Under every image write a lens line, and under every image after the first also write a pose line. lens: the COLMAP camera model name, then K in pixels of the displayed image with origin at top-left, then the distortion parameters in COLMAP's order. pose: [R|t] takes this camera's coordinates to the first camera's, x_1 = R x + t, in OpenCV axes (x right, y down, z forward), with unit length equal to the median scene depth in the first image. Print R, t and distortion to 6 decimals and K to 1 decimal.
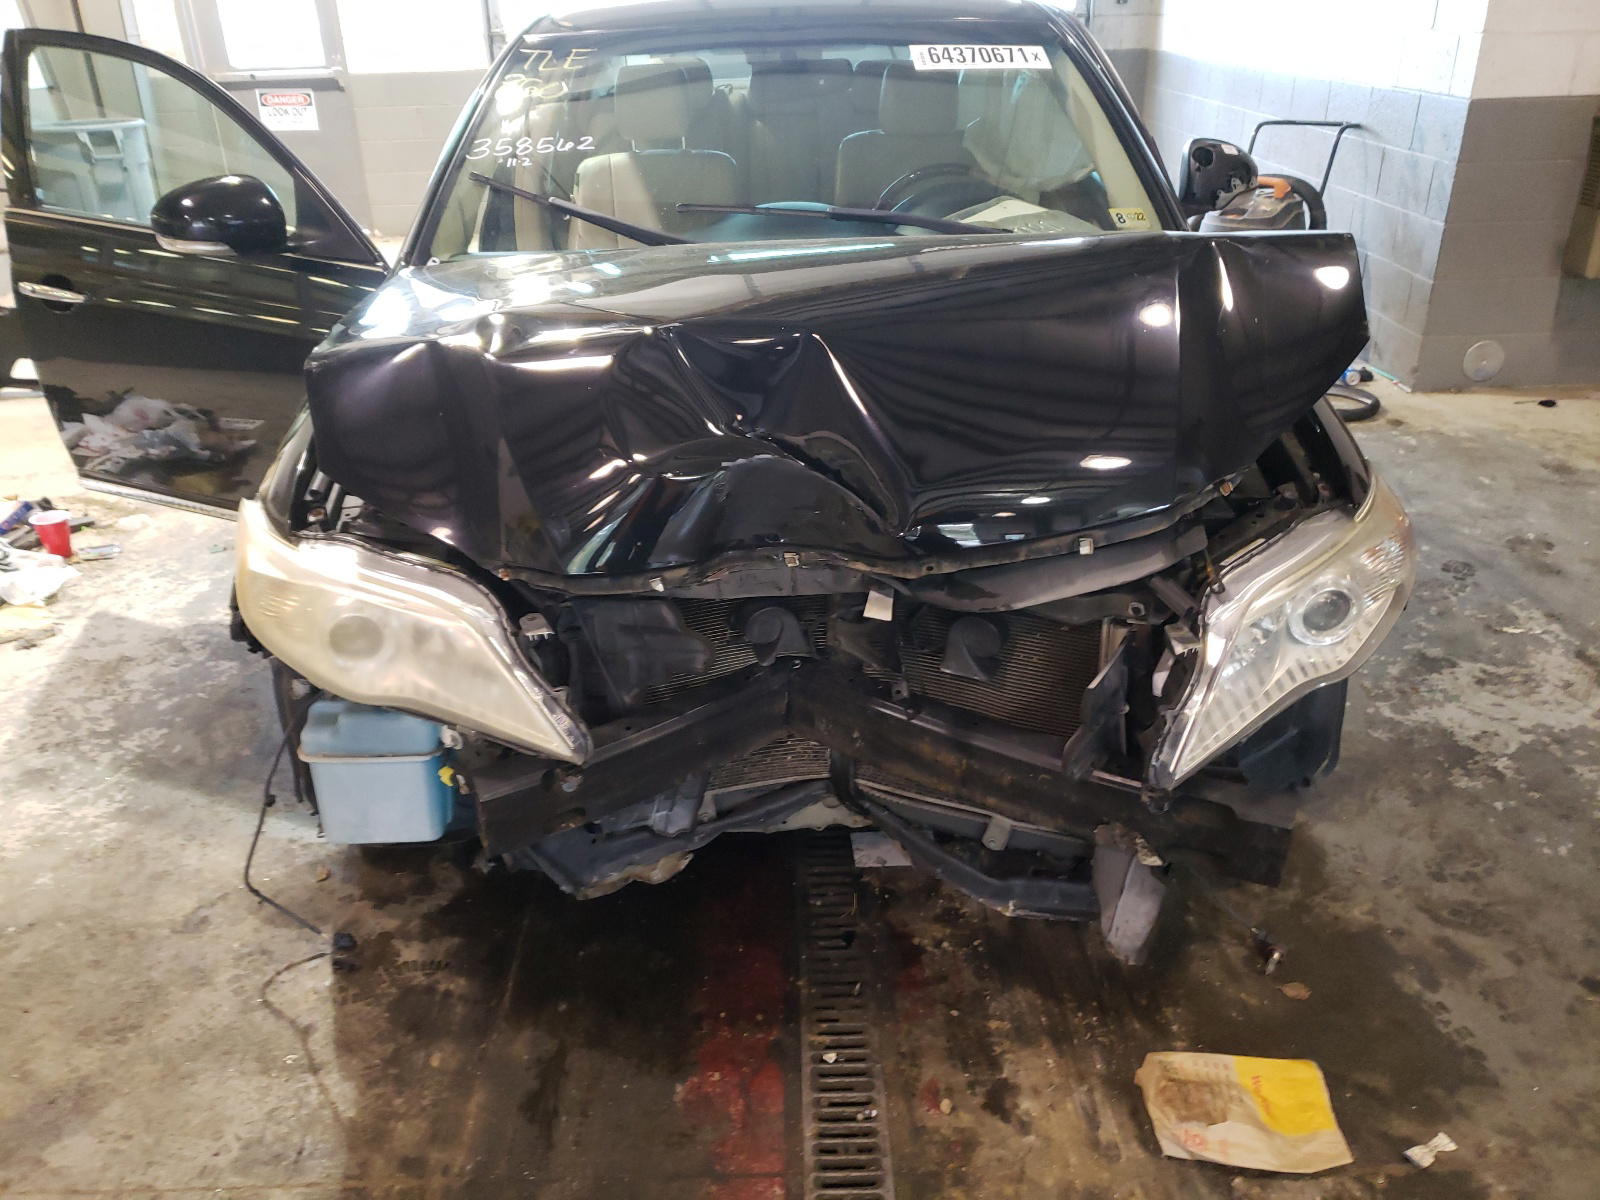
lens RADIAL K [[1238.0, 0, 791.0], [0, 1238.0, 575.9], [0, 0, 1]] dist [-0.000649, 0.004407]
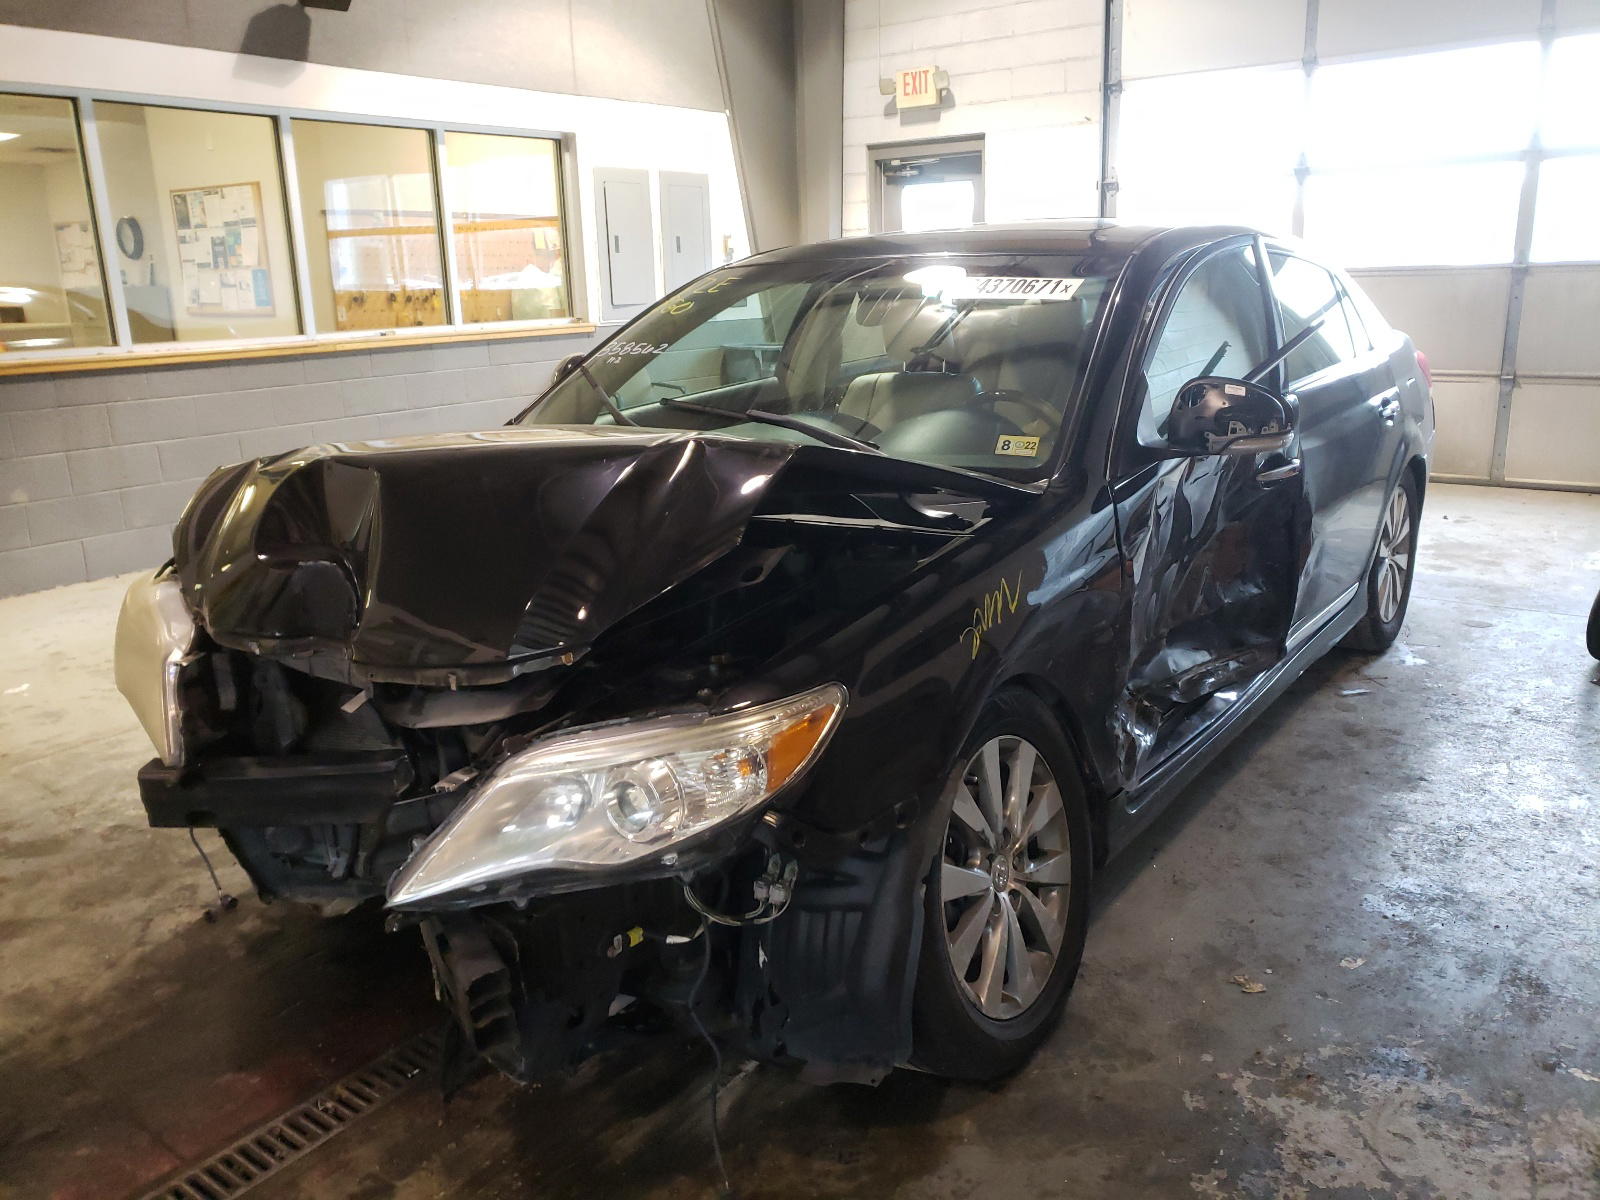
lens RADIAL K [[1205.6, 0, 800.0], [0, 1205.6, 600.0], [0, 0, 1]] dist [0.011632, 0.007012]
pose [[0.806386, 0.166712, -0.567405, 0.905877], [-0.257064, 0.962872, -0.082430, -0.071519], [0.532596, 0.212330, 0.819303, 0.227050]]
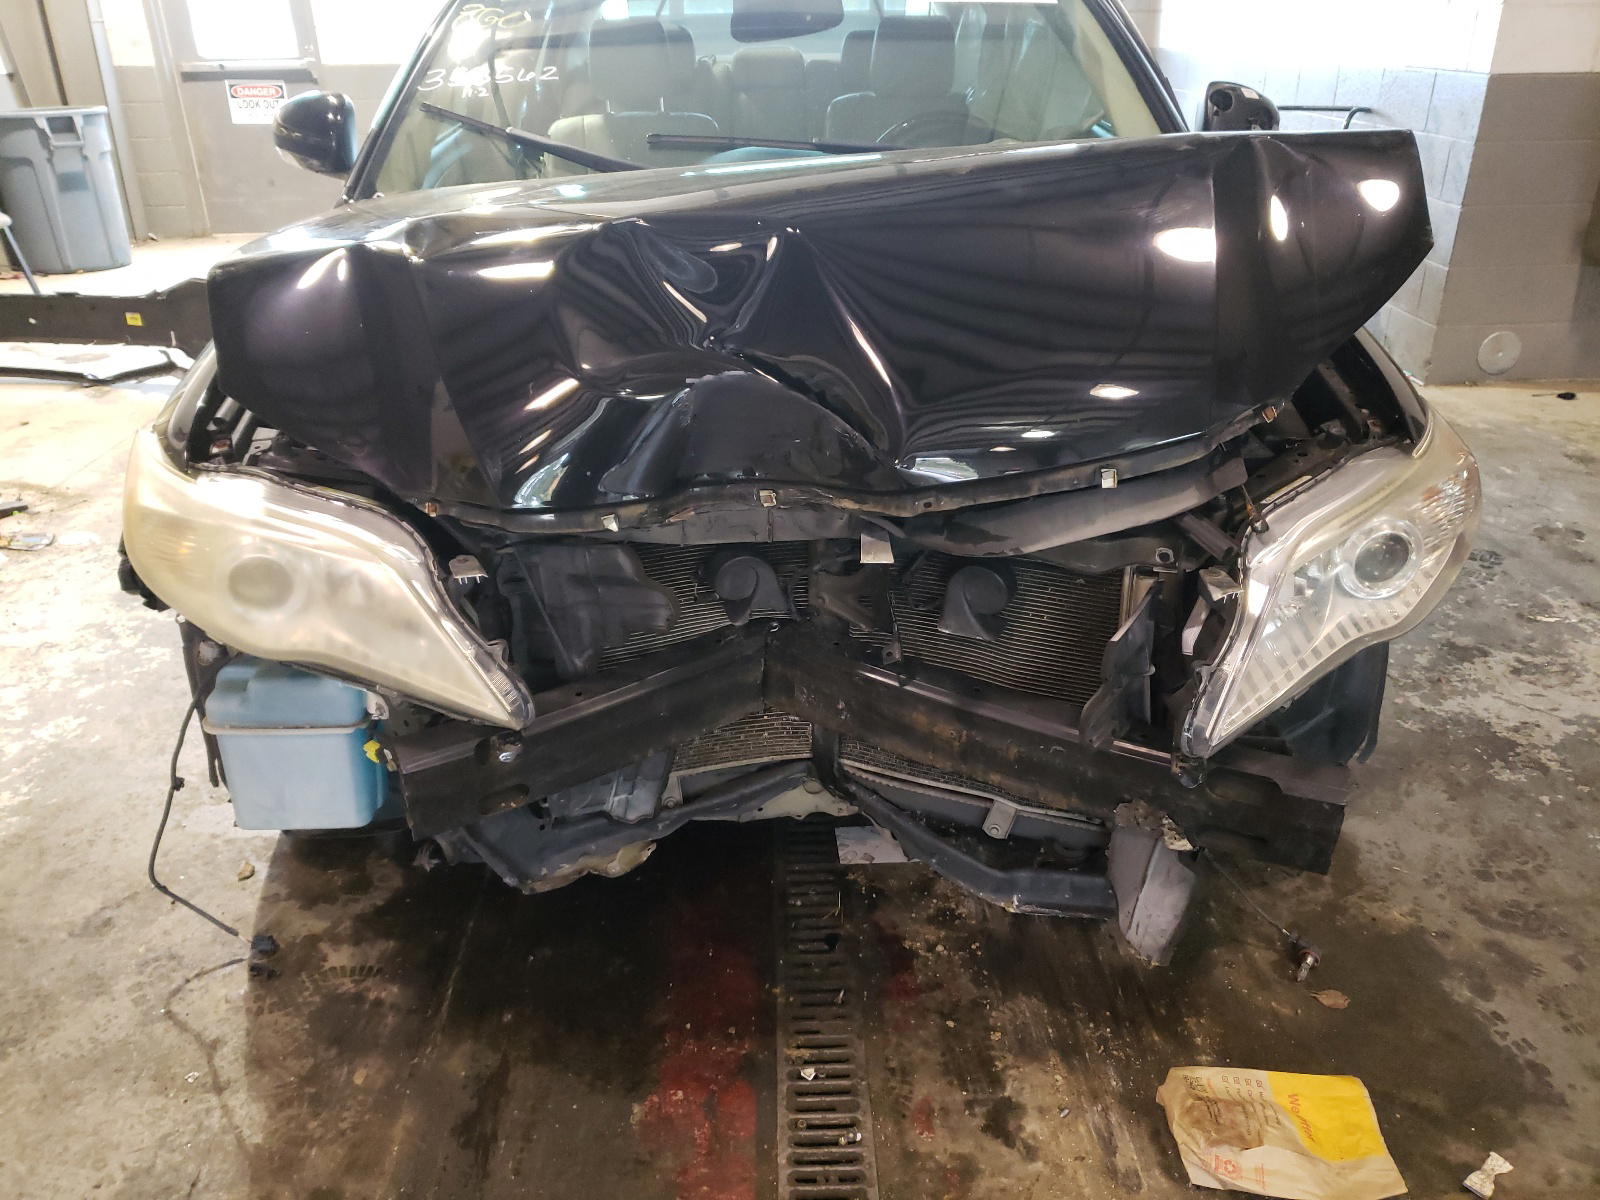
lens RADIAL K [[1241.1, 0, 800.0], [0, 1241.1, 600.0], [0, 0, 1]] dist [0.002377, 0.006669]
pose [[0.999840, 0.005760, 0.016961, 0.007821], [-0.005746, 0.999983, -0.000830, 0.052264], [-0.016965, 0.000733, 0.999856, 0.115381]]
